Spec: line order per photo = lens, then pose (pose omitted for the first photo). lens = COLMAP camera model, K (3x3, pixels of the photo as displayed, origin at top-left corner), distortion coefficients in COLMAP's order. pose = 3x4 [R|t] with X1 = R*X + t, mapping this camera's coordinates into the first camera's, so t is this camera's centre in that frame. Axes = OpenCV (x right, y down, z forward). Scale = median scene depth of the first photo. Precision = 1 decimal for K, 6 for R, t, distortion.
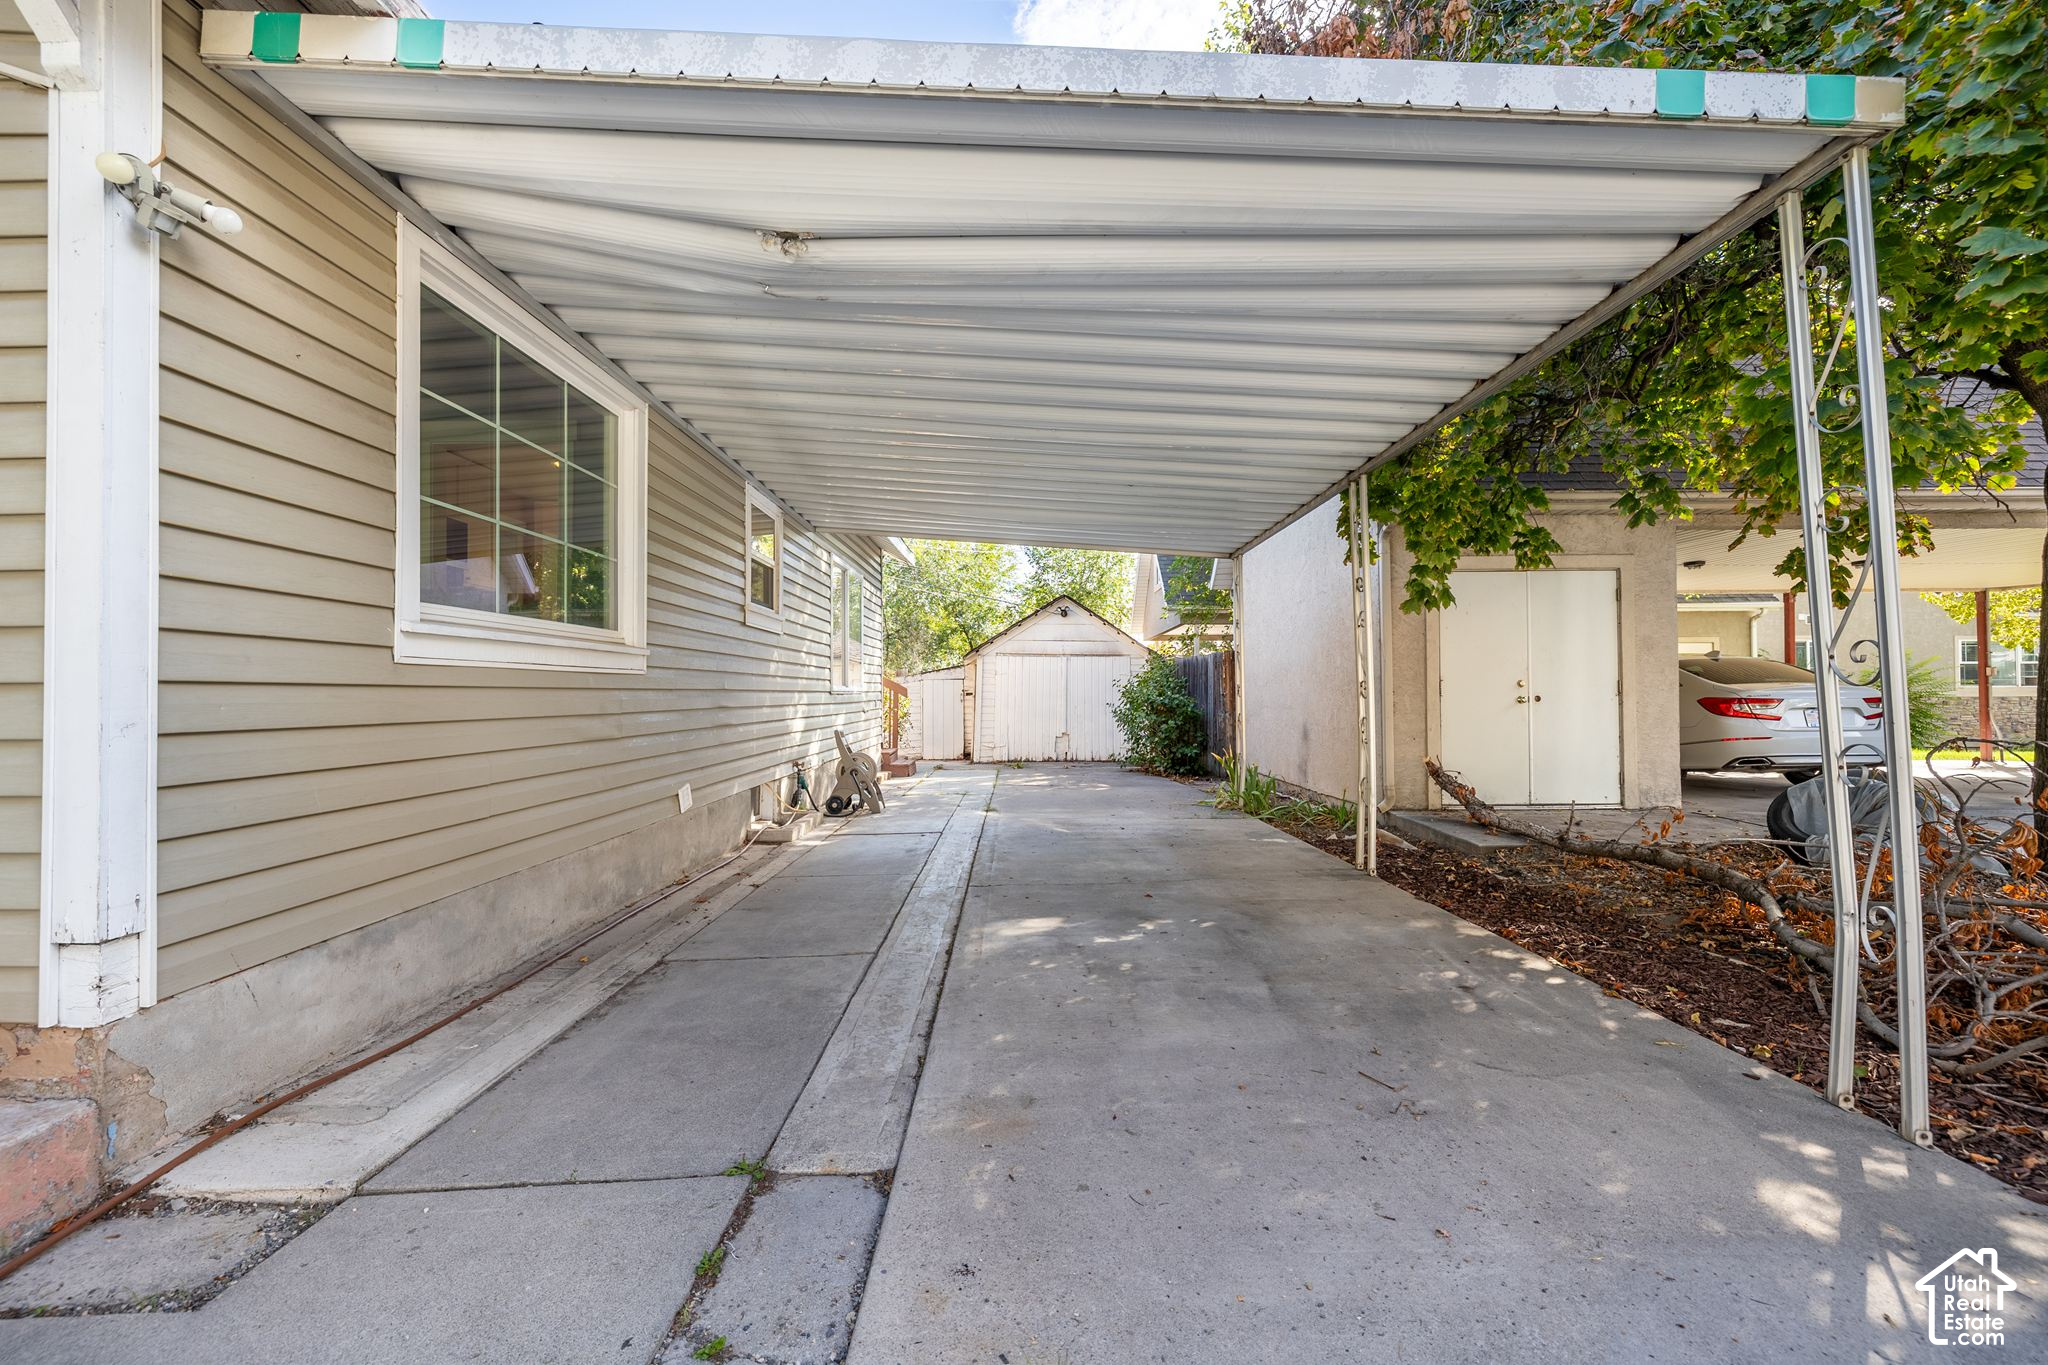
lens RADIAL K [[873.8, 0, 1024.0], [0, 873.8, 682.5], [0, 0, 1]] dist [0.000150, -0.000041]
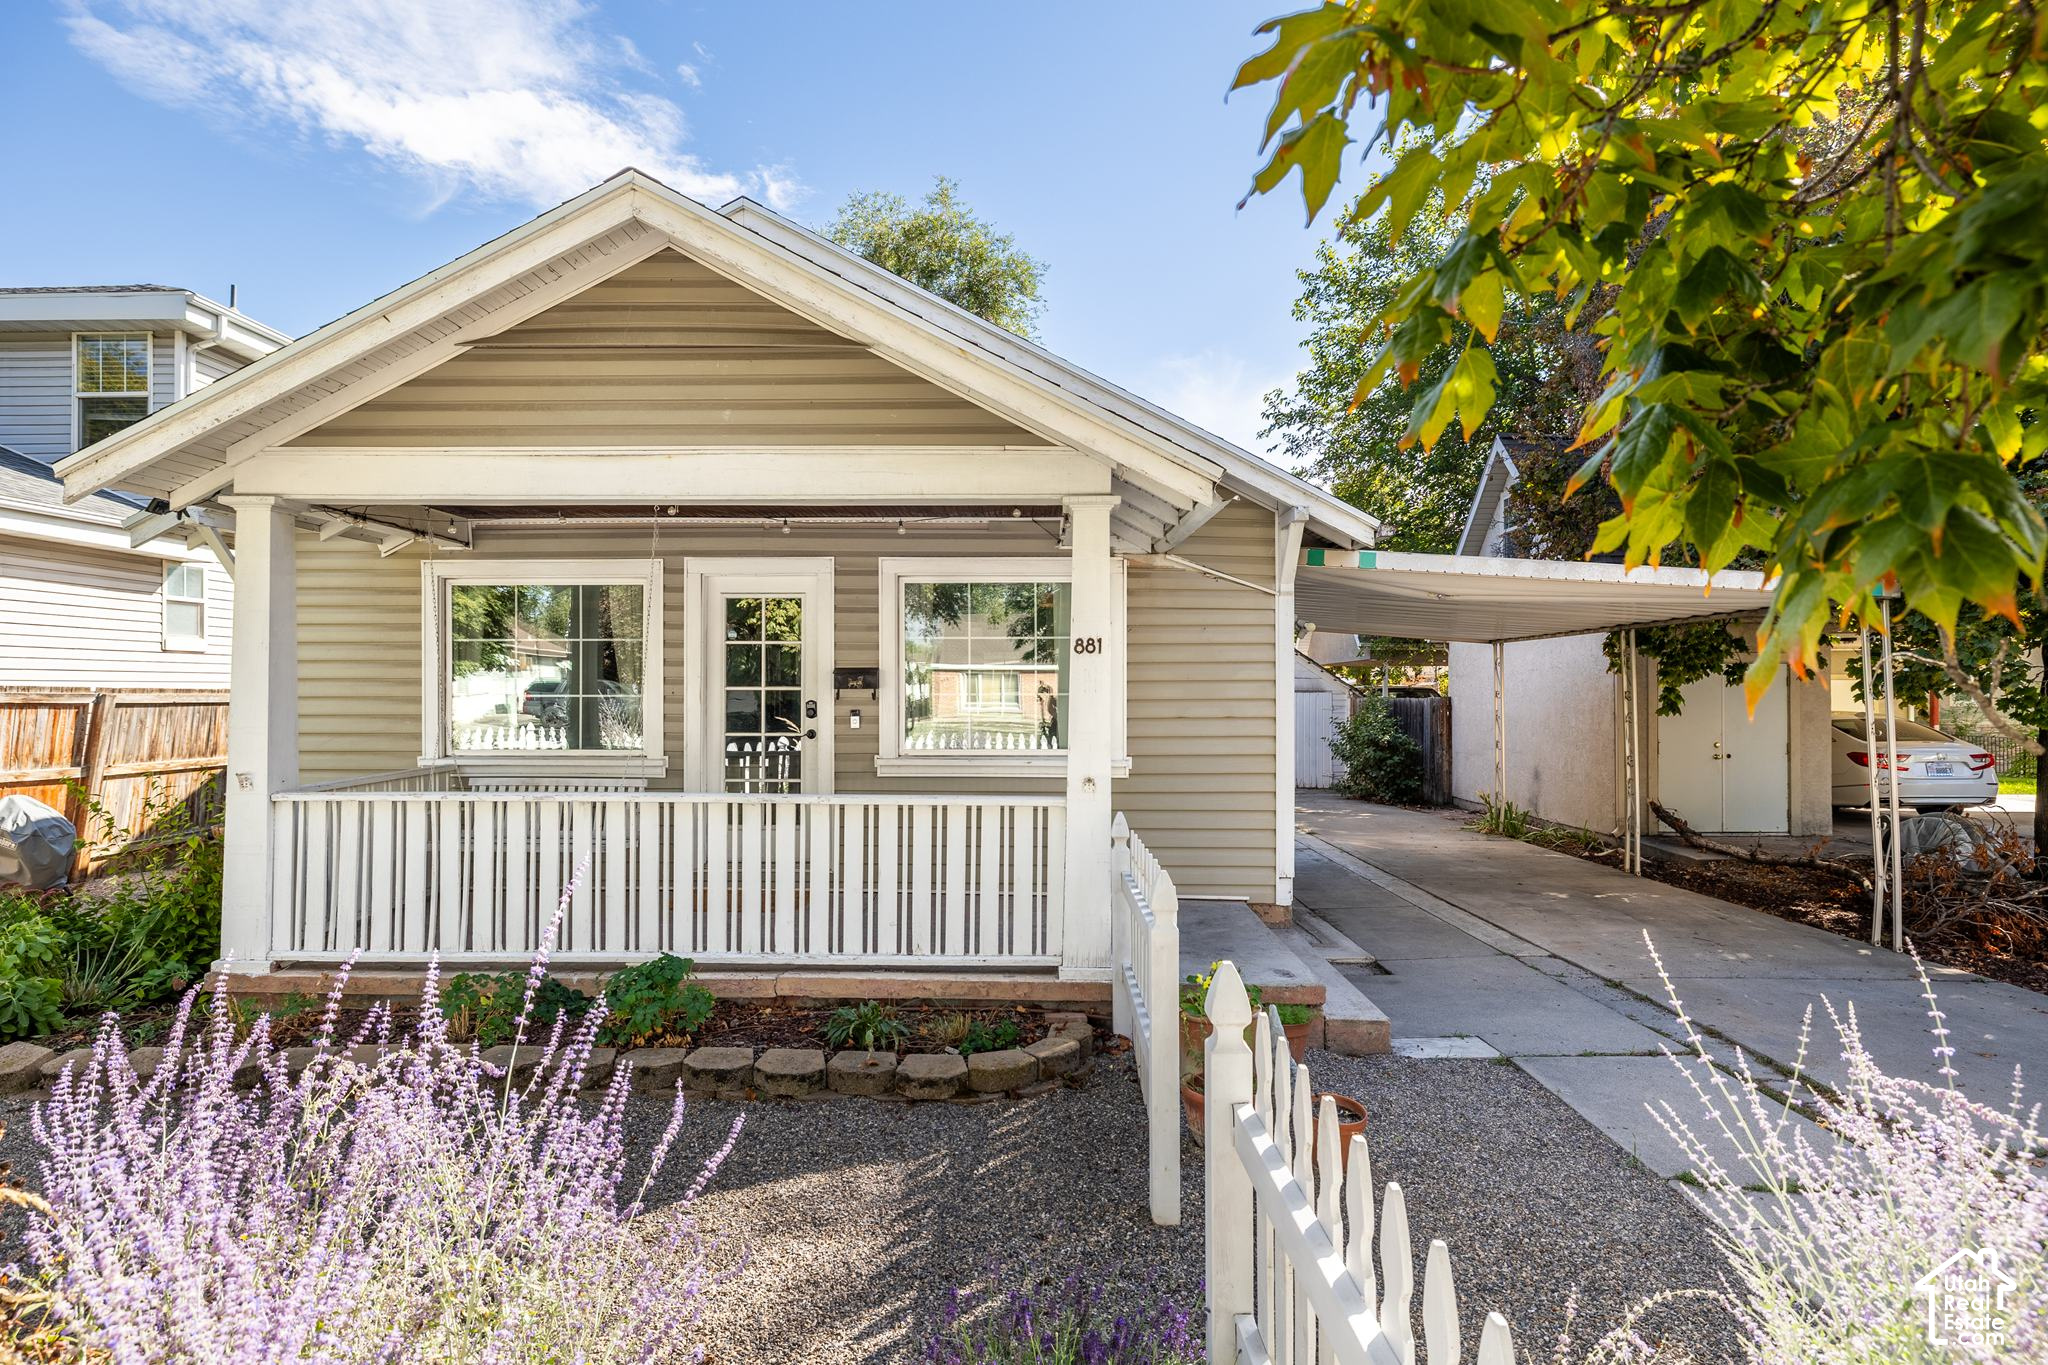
lens RADIAL K [[1074.0, 0, 1024.0], [0, 1074.0, 682.5], [0, 0, 1]] dist [-0.001355, -0.000197]
pose [[0.999904, 0.007884, -0.011430, -0.539134], [-0.007783, 0.999930, 0.008863, -0.110517], [0.011499, -0.008773, 0.999895, -0.752676]]
